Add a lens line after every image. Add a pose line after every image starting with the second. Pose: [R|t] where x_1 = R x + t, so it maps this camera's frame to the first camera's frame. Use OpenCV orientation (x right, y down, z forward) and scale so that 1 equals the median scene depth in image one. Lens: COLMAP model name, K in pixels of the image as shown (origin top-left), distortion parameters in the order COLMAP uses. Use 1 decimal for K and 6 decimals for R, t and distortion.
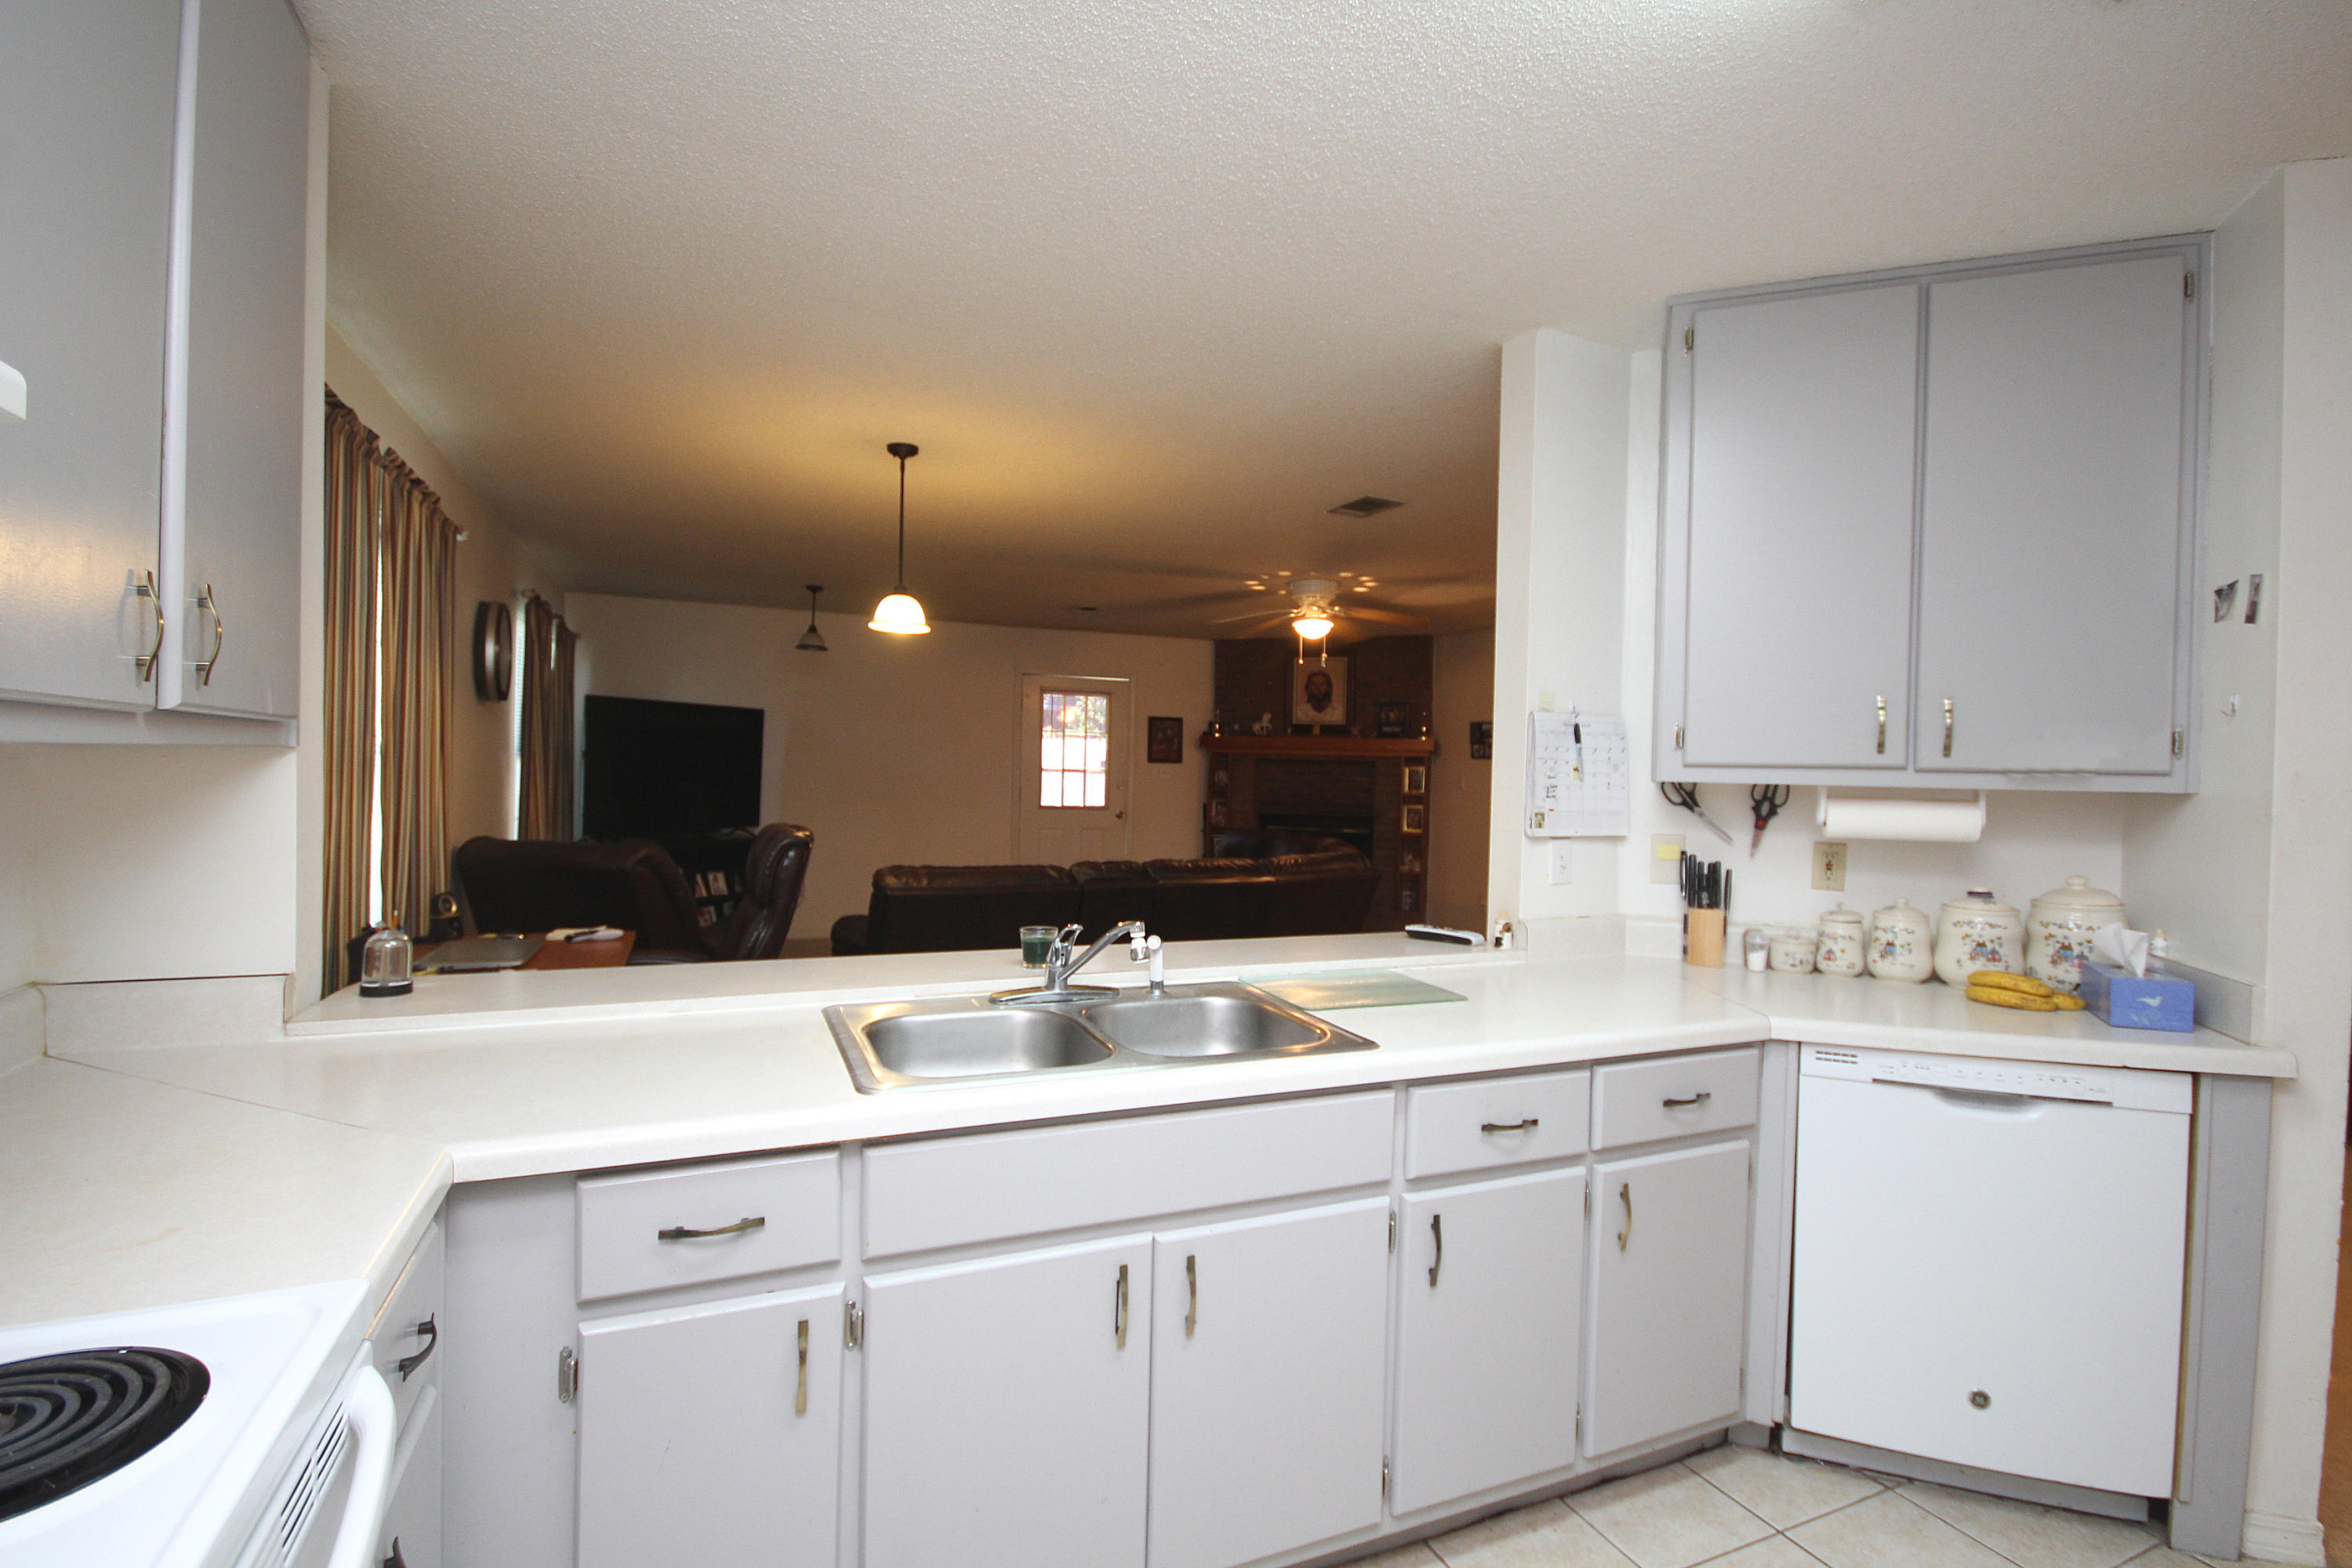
lens RADIAL K [[1085.0, 0, 1172.0], [0, 1085.0, 777.7], [0, 0, 1]] dist [0.002924, -0.006564]
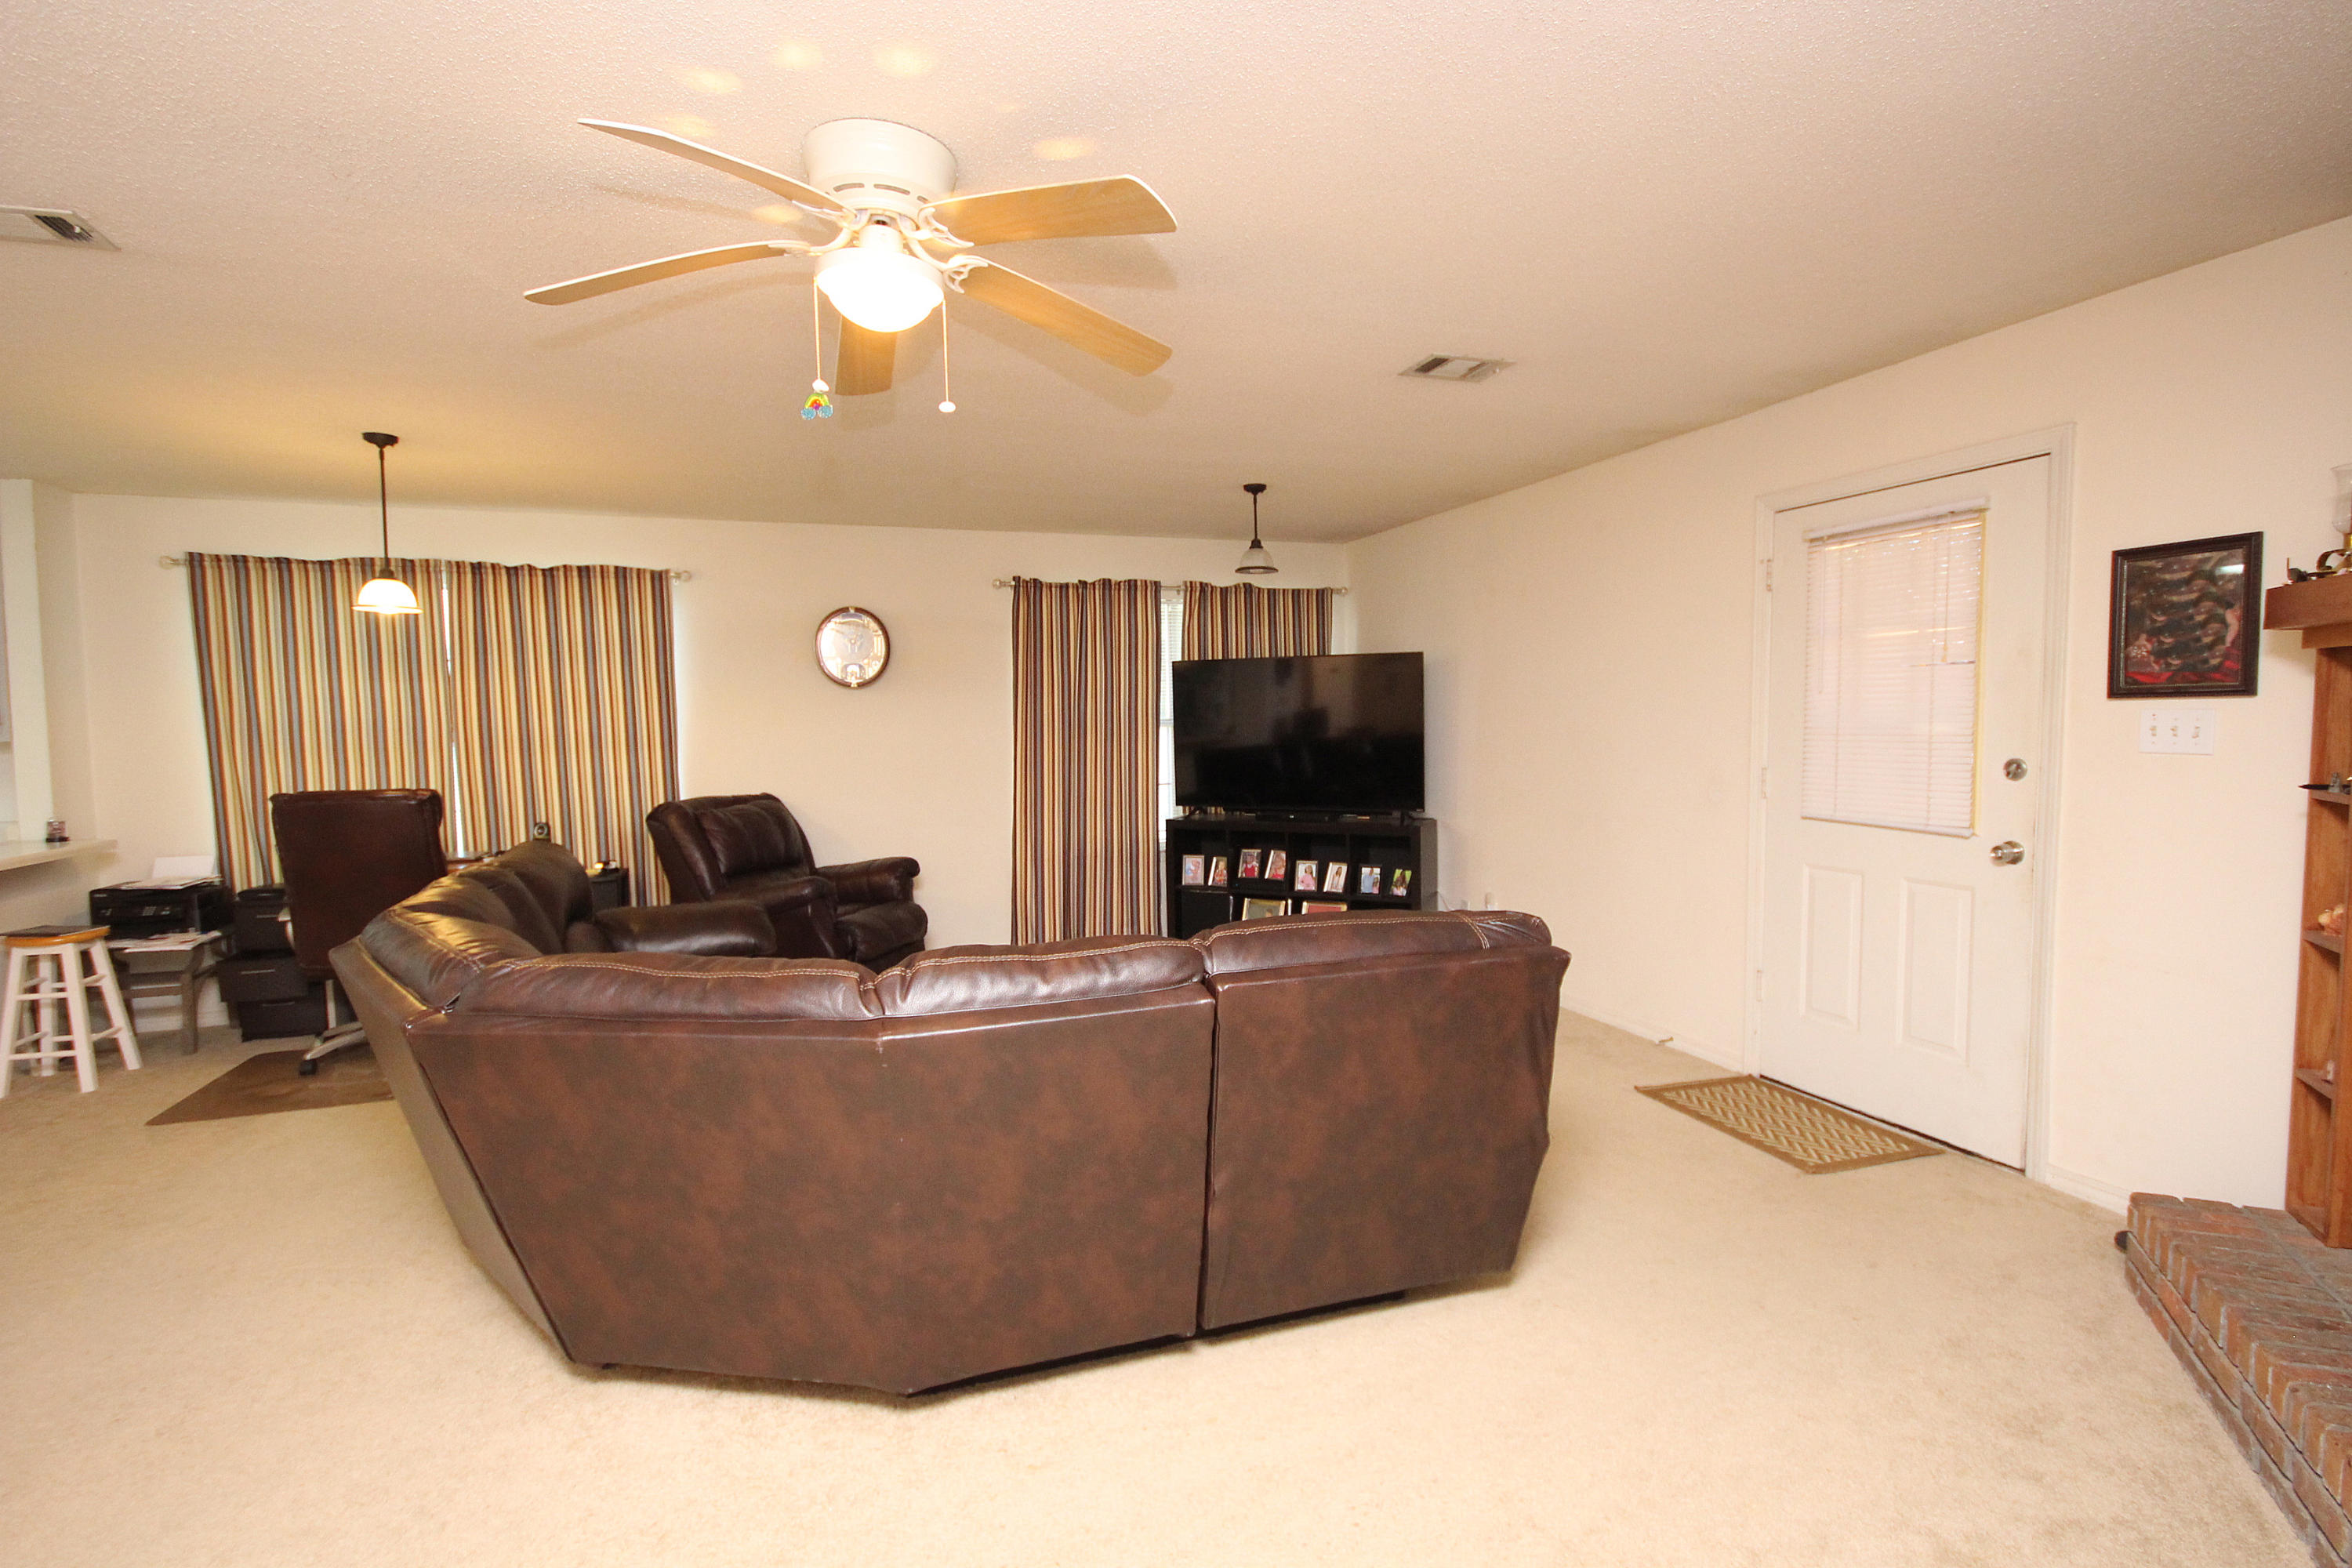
lens RADIAL K [[1085.0, 0, 1184.4], [0, 1085.0, 789.1], [0, 0, 1]] dist [0.002924, -0.006564]
pose [[-0.065260, 0.043885, -0.996903, 0.319173], [0.005569, 0.999033, 0.043614, -0.003293], [0.997853, -0.002705, -0.065442, 0.777433]]
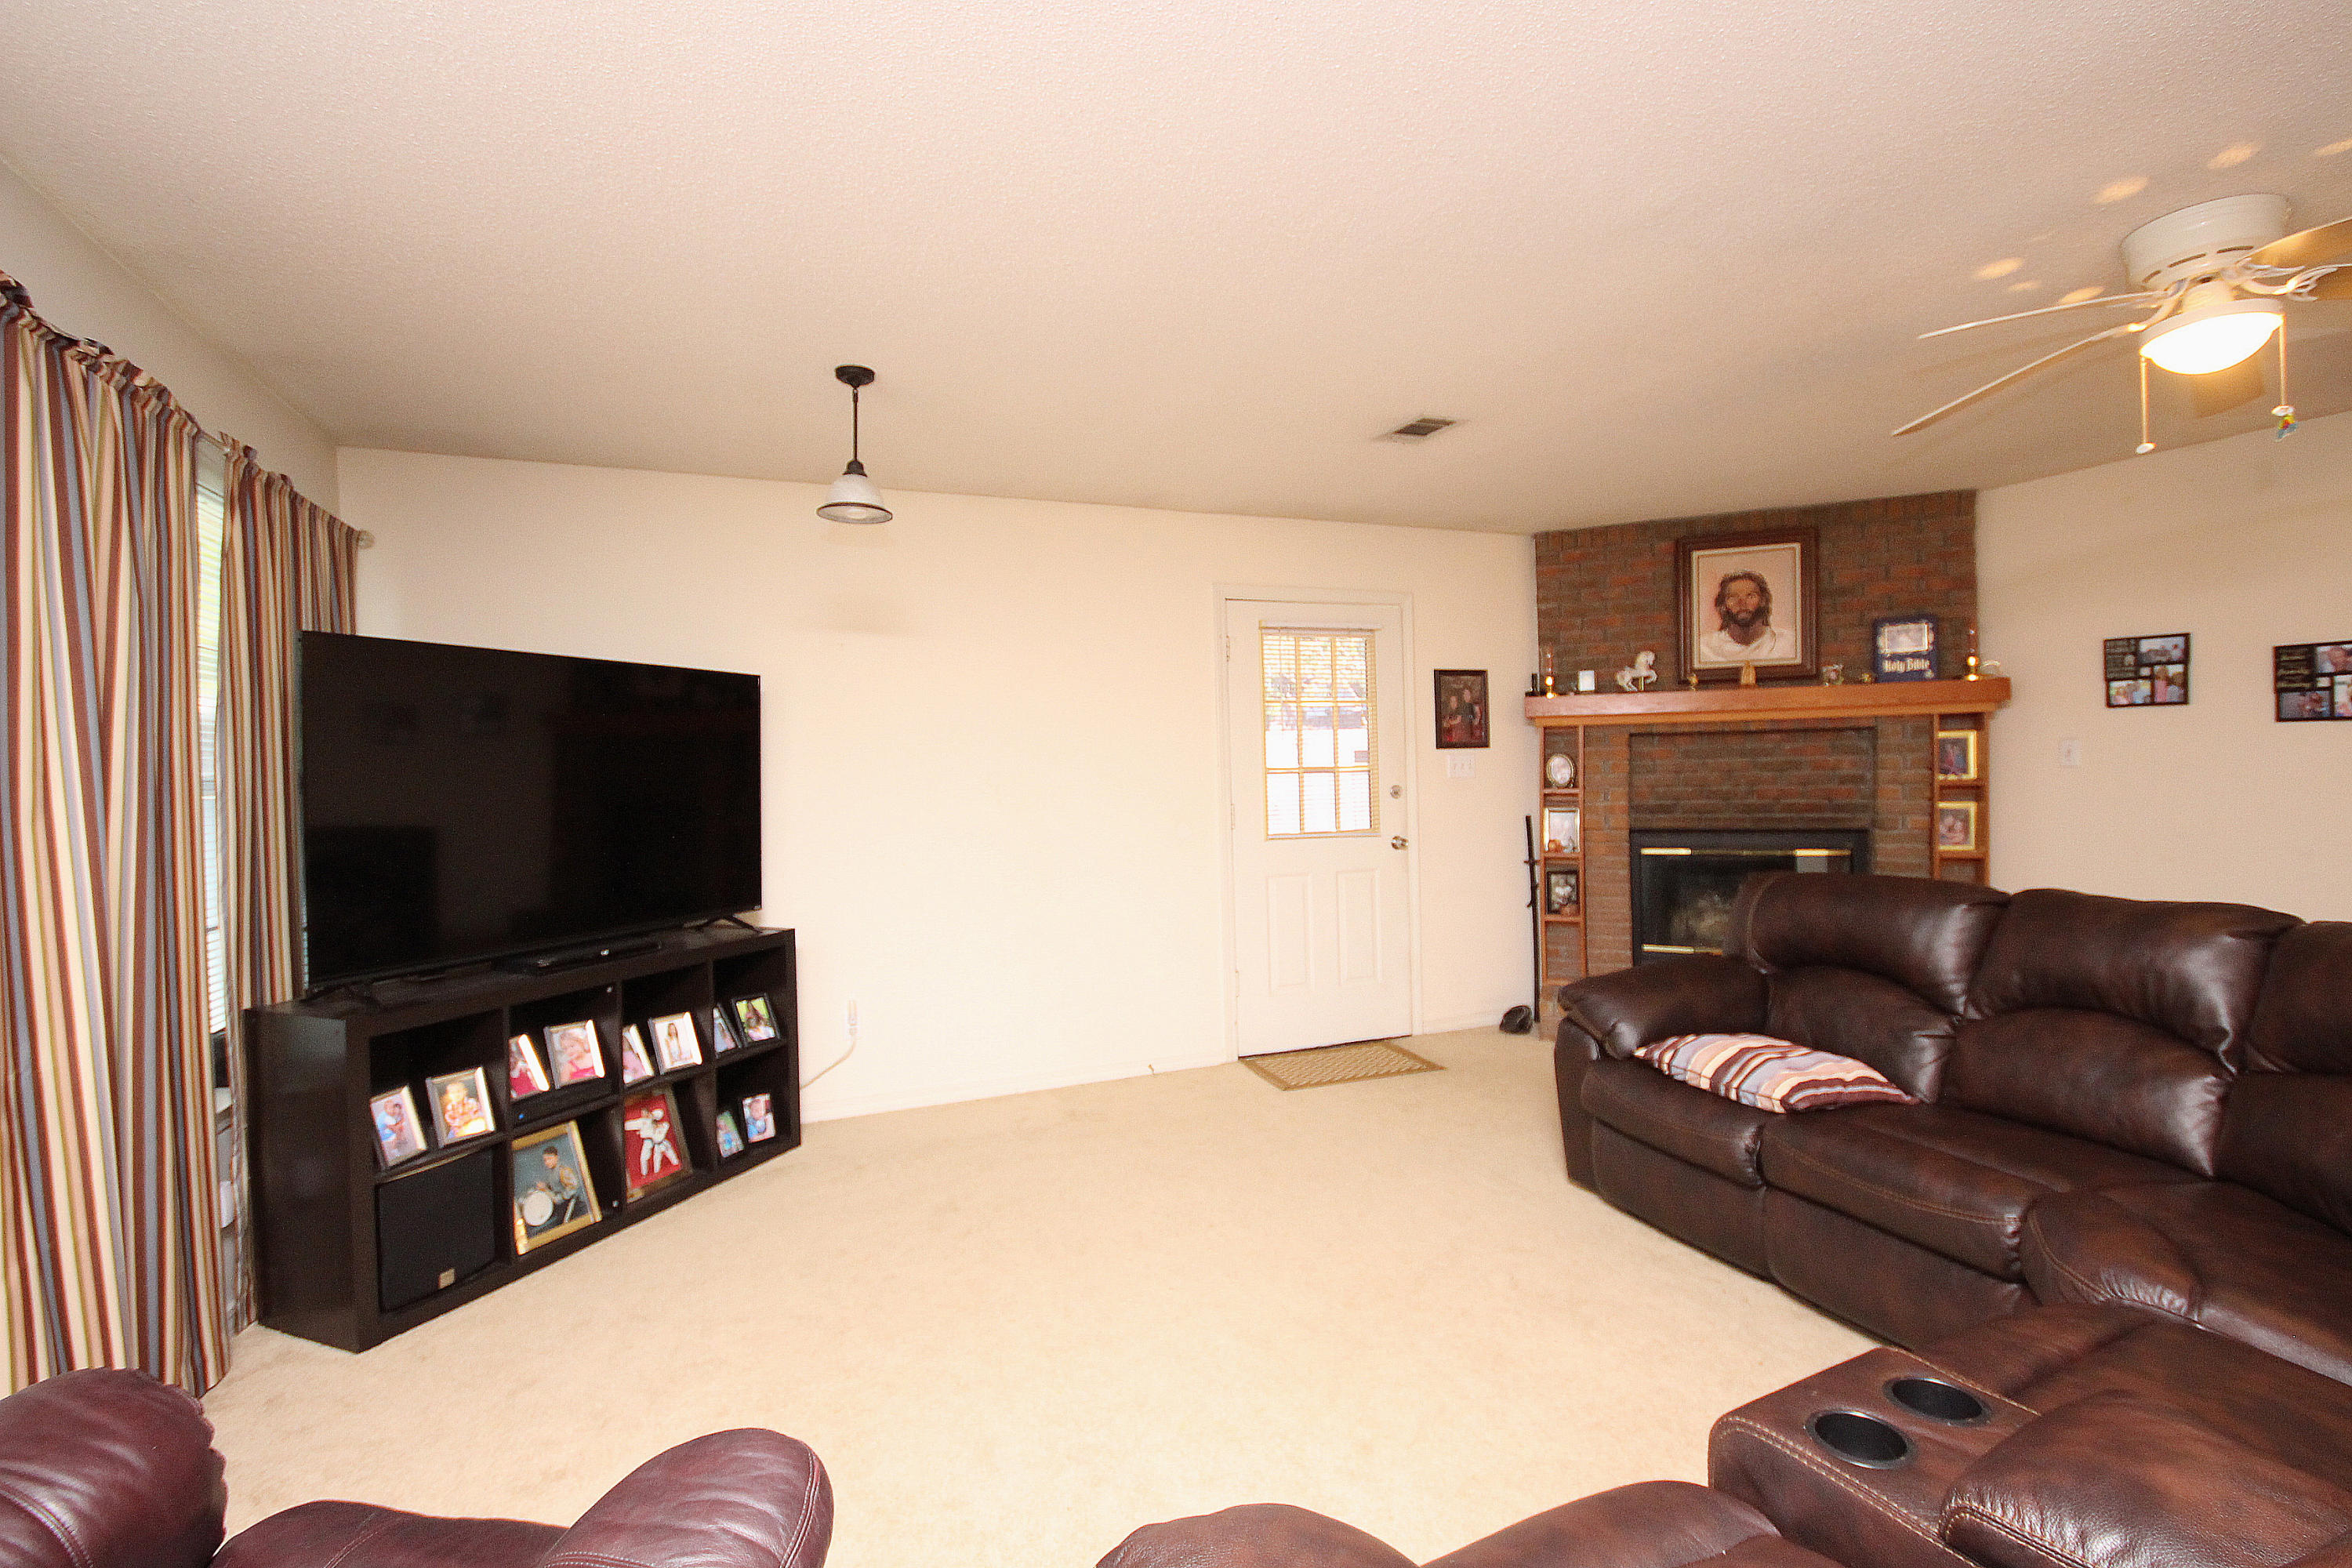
lens RADIAL K [[1085.0, 0, 1183.0], [0, 1085.0, 789.2], [0, 0, 1]] dist [0.002924, -0.006564]
pose [[0.998804, -0.048588, -0.005453, -0.158592], [0.048638, 0.998773, 0.009335, -0.005037], [0.004993, -0.009589, 0.999942, 0.439280]]
